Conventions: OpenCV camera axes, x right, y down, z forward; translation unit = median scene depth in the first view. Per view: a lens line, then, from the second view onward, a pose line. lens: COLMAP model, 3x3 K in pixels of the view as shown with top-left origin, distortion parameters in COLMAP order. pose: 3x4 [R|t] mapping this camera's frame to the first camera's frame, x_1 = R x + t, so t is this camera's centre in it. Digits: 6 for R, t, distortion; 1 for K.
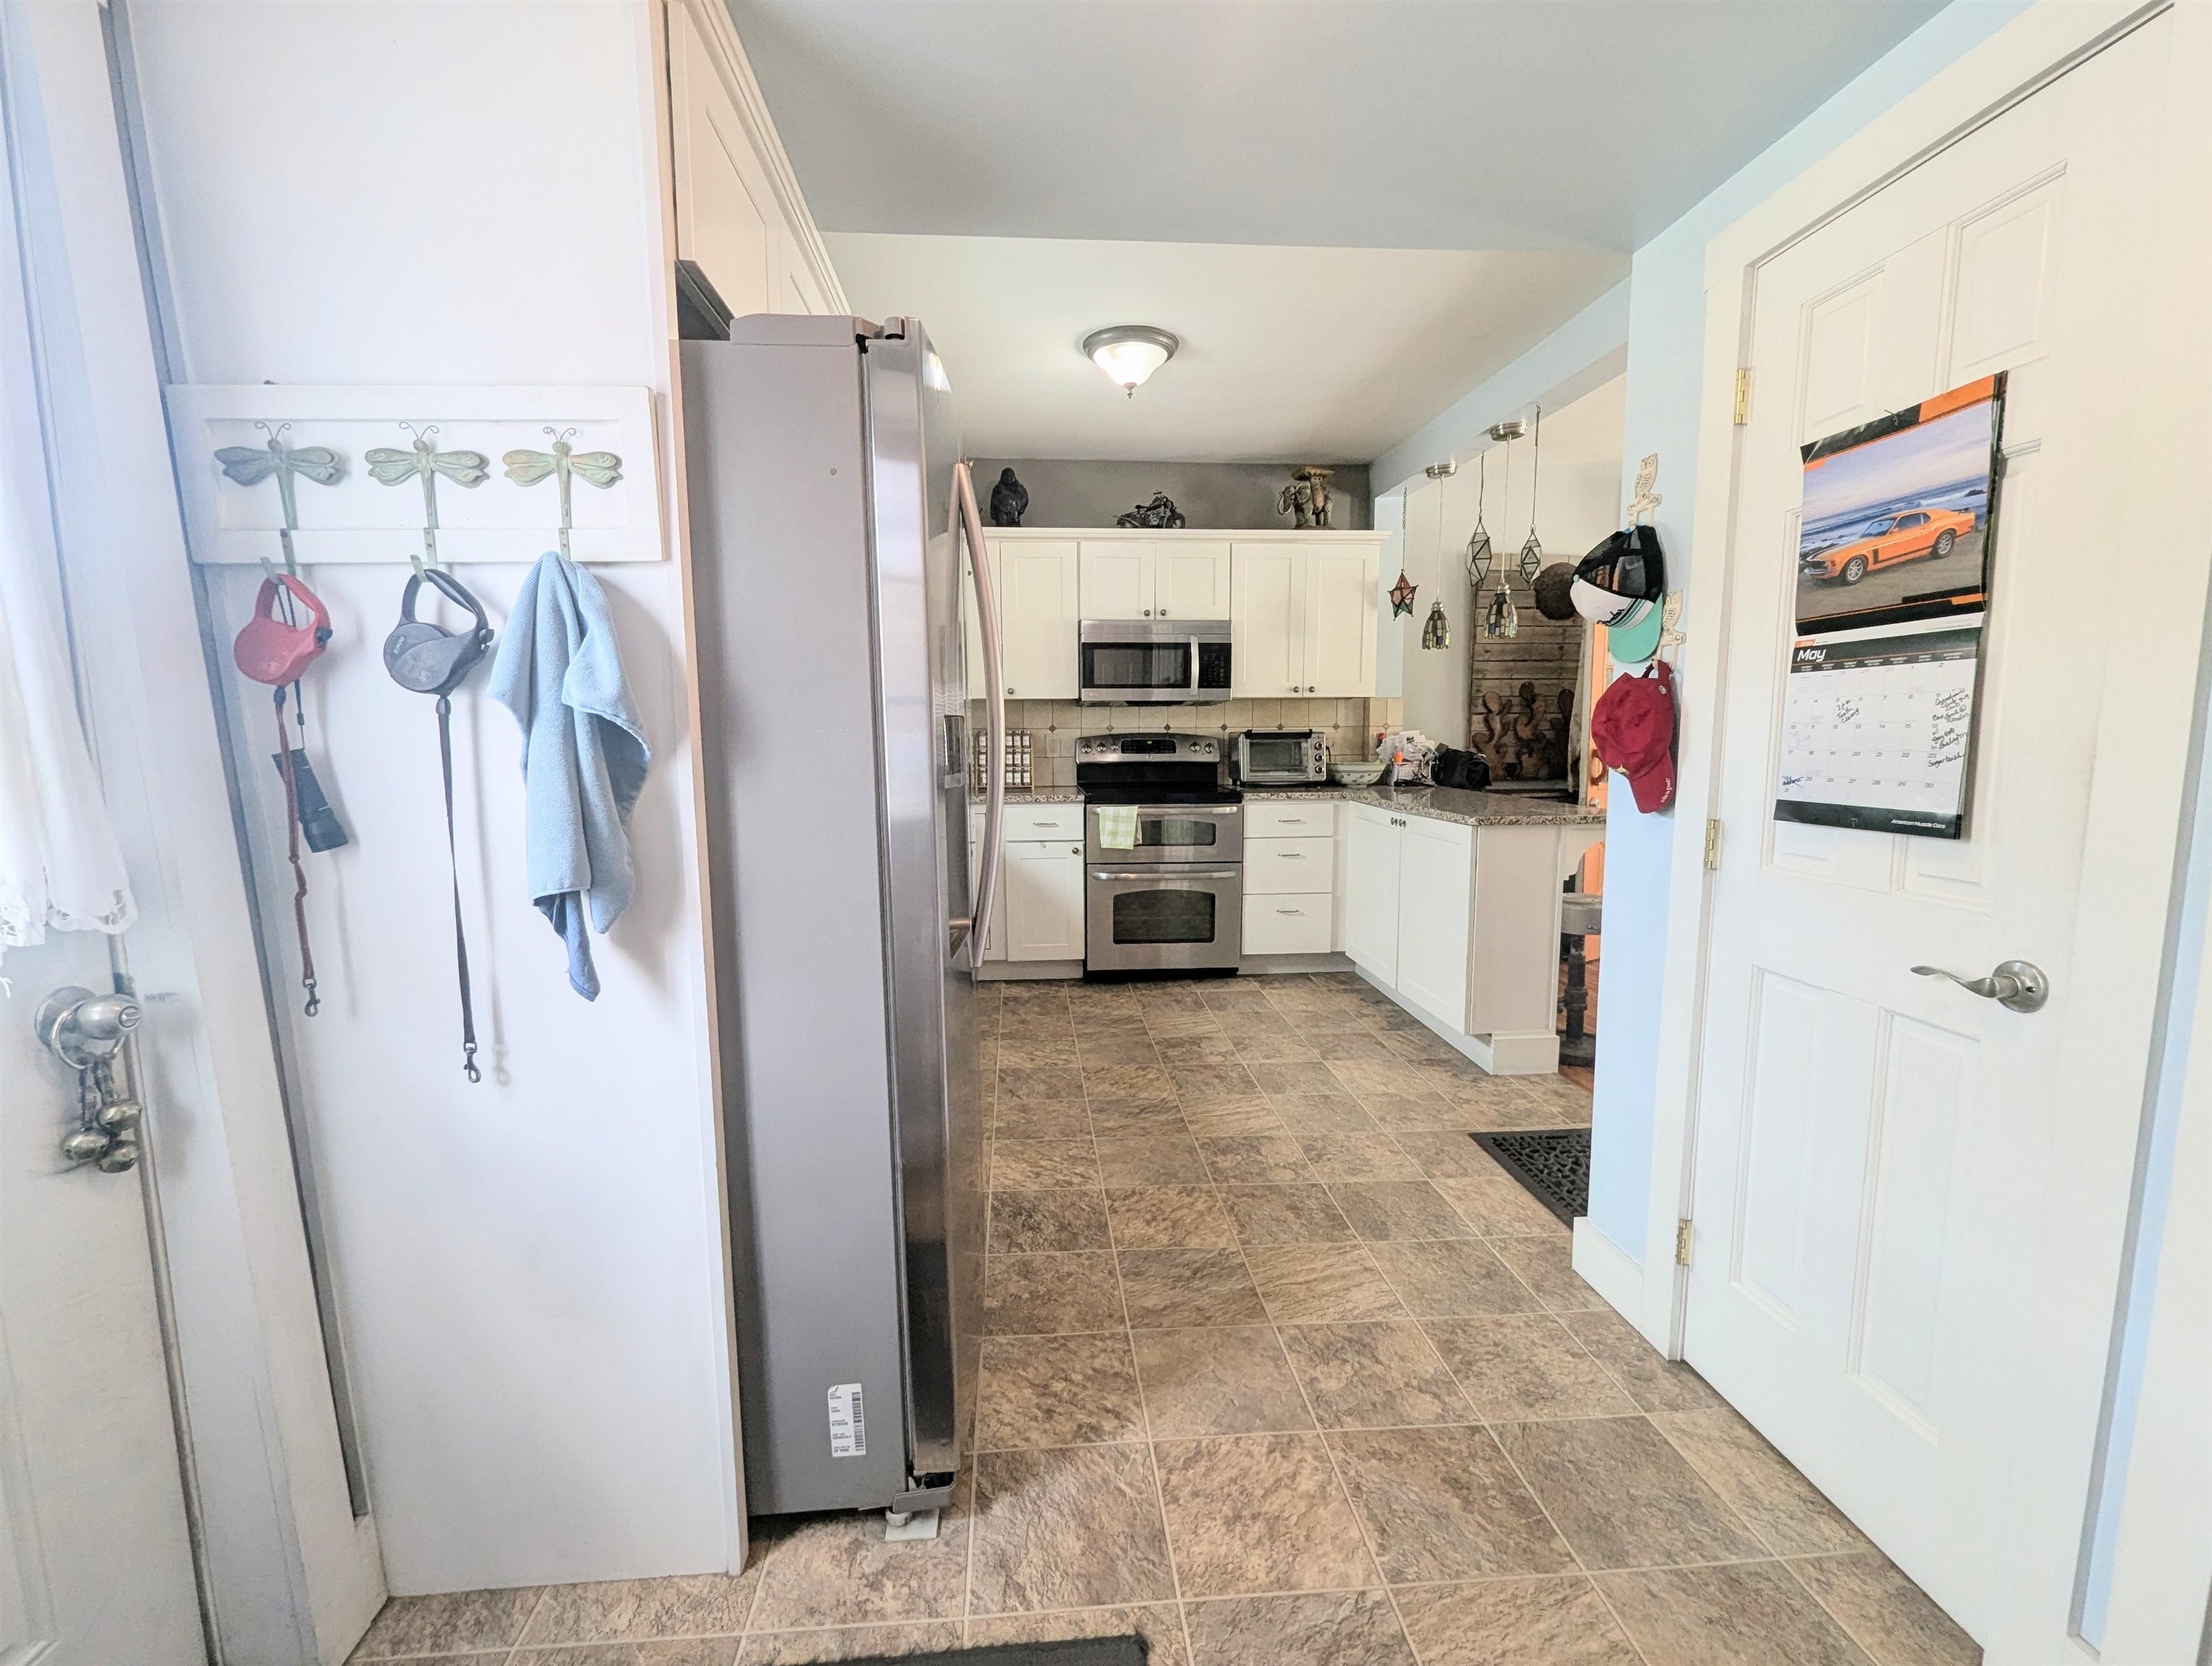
lens RADIAL K [[919.4, 0, 1101.8], [0, 919.4, 844.7], [0, 0, 1]] dist [0.000317, -0.000855]
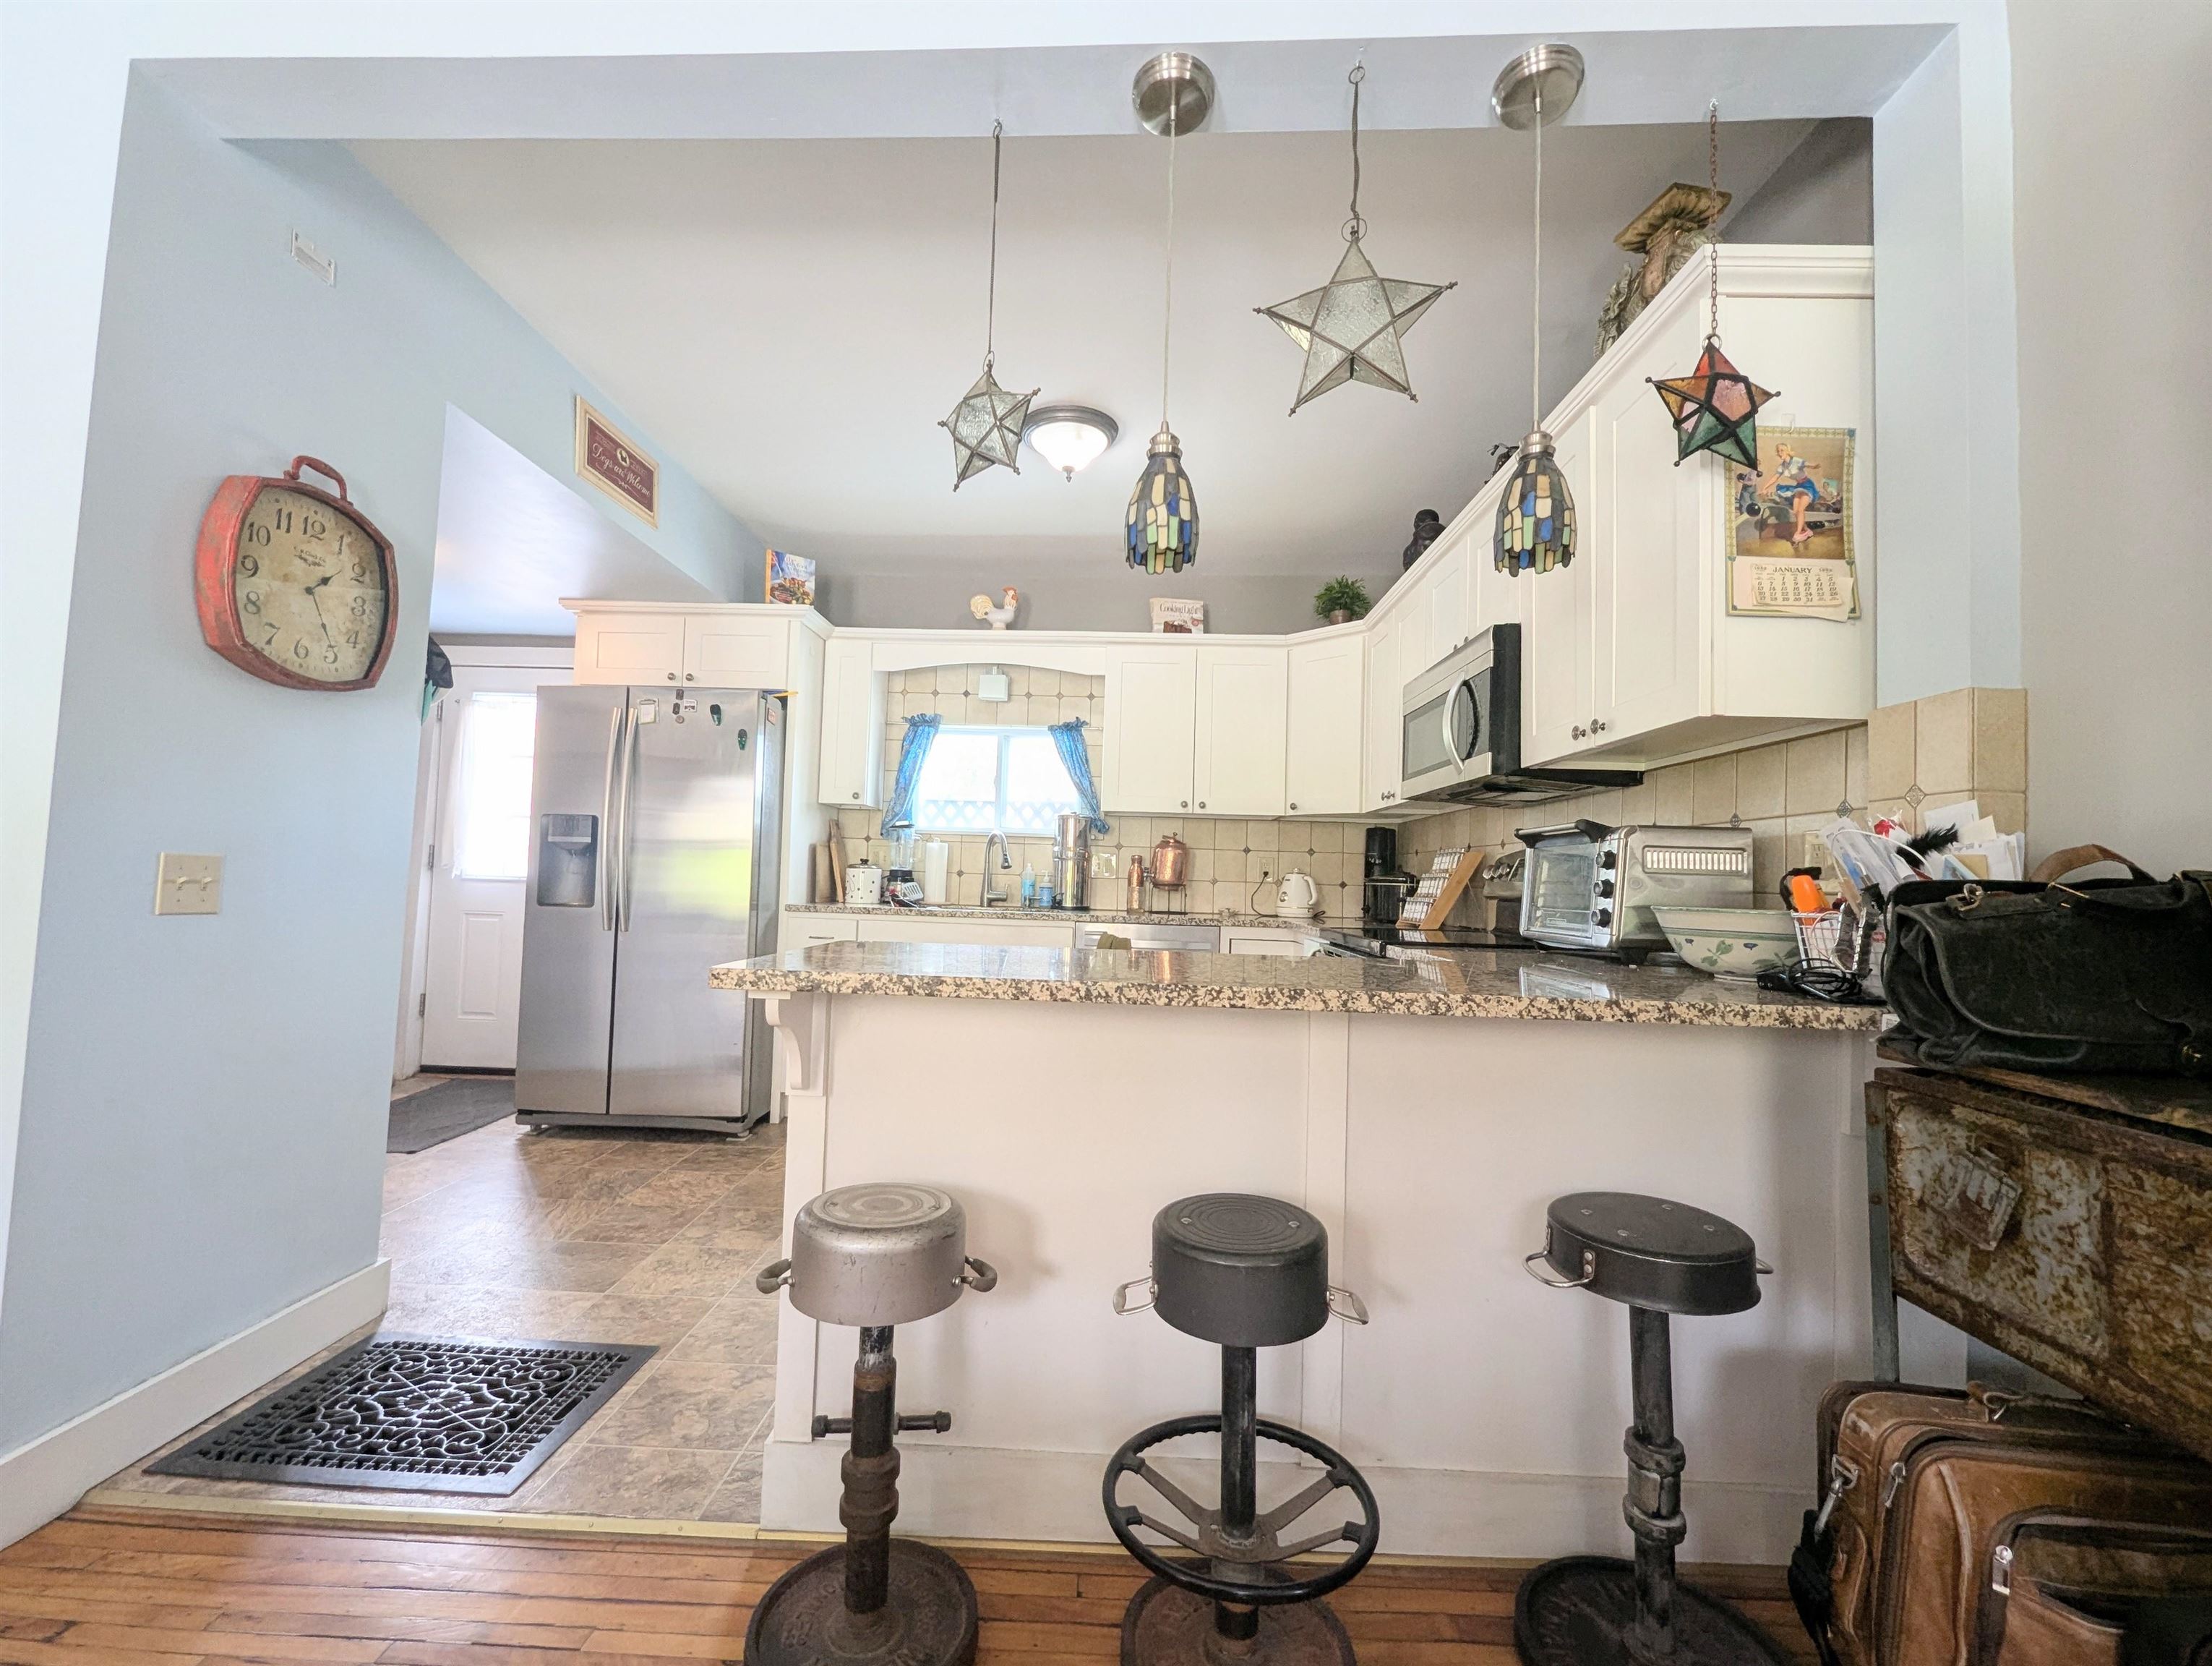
lens RADIAL K [[919.4, 0, 1101.8], [0, 919.4, 844.7], [0, 0, 1]] dist [0.000317, -0.000855]
pose [[-0.104321, -0.034360, -0.993950, 0.719366], [-0.148995, 0.988664, -0.018540, -0.080579], [0.983320, 0.146159, -0.108258, 0.888281]]
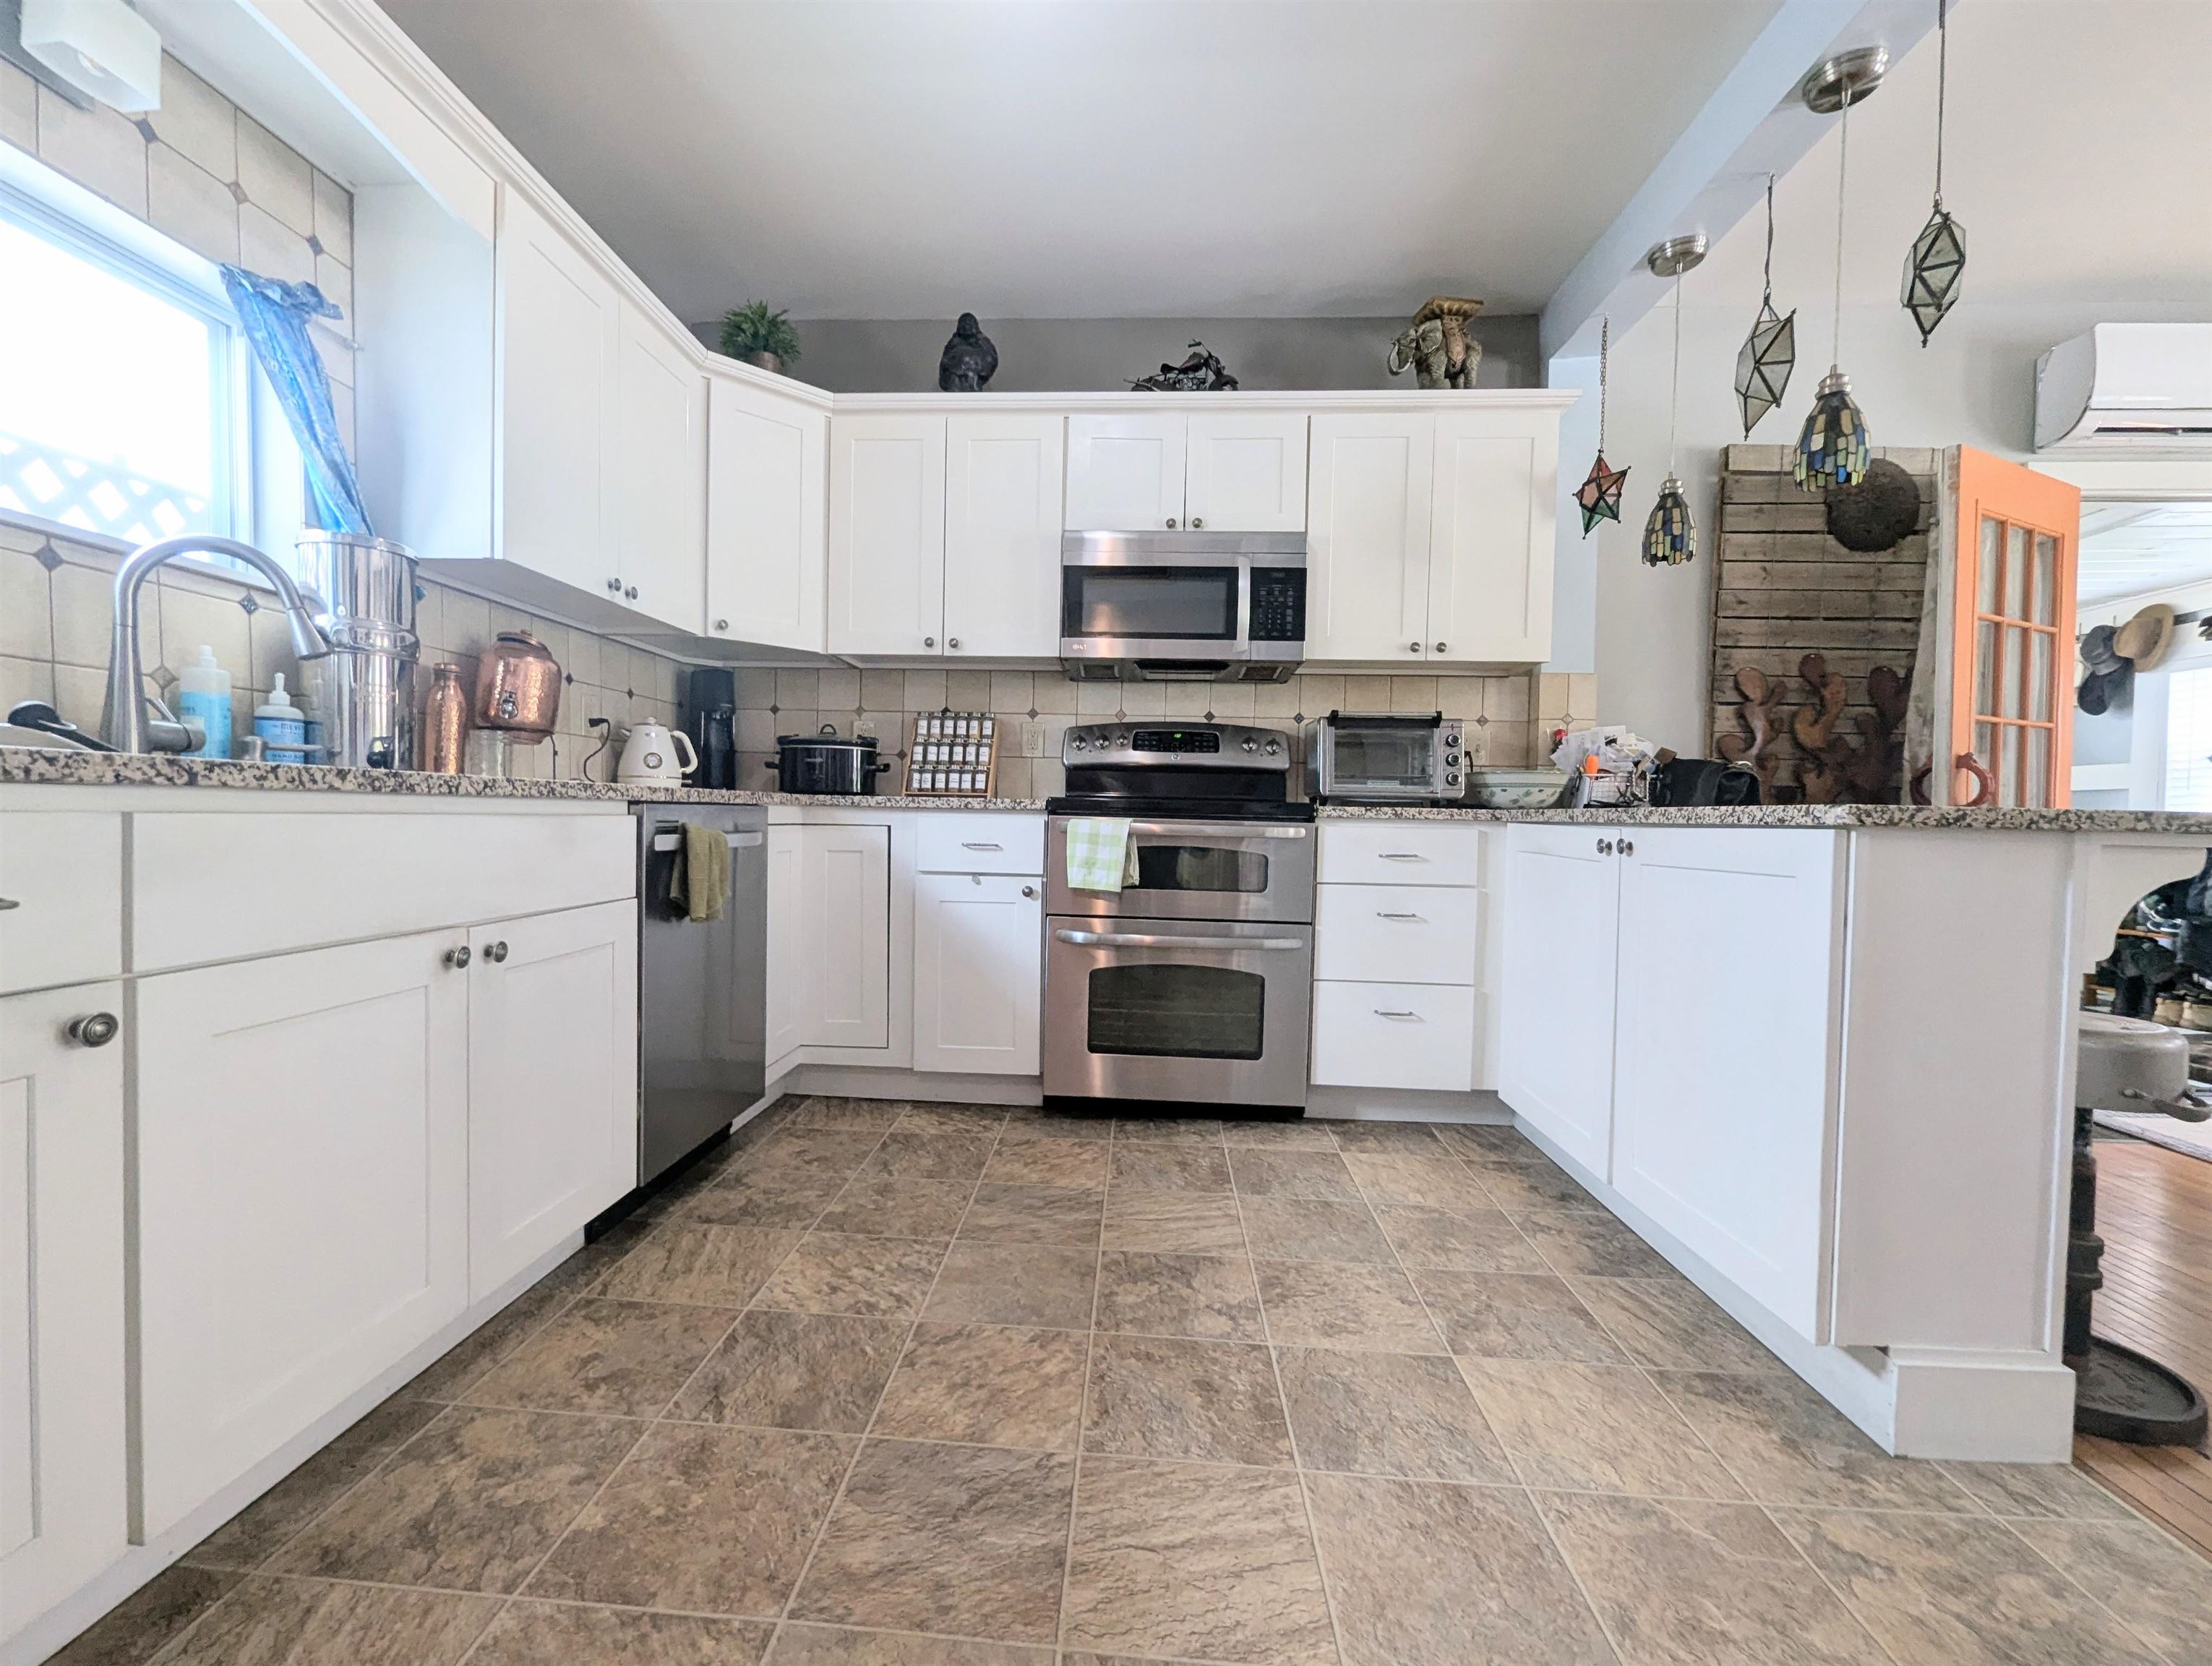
lens RADIAL K [[919.4, 0, 1101.8], [0, 919.4, 844.7], [0, 0, 1]] dist [0.000317, -0.000855]
pose [[0.990017, 0.031173, -0.137461, 0.098126], [-0.044151, 0.994743, -0.092400, 0.028857], [0.133858, 0.097547, 0.986188, 0.401587]]
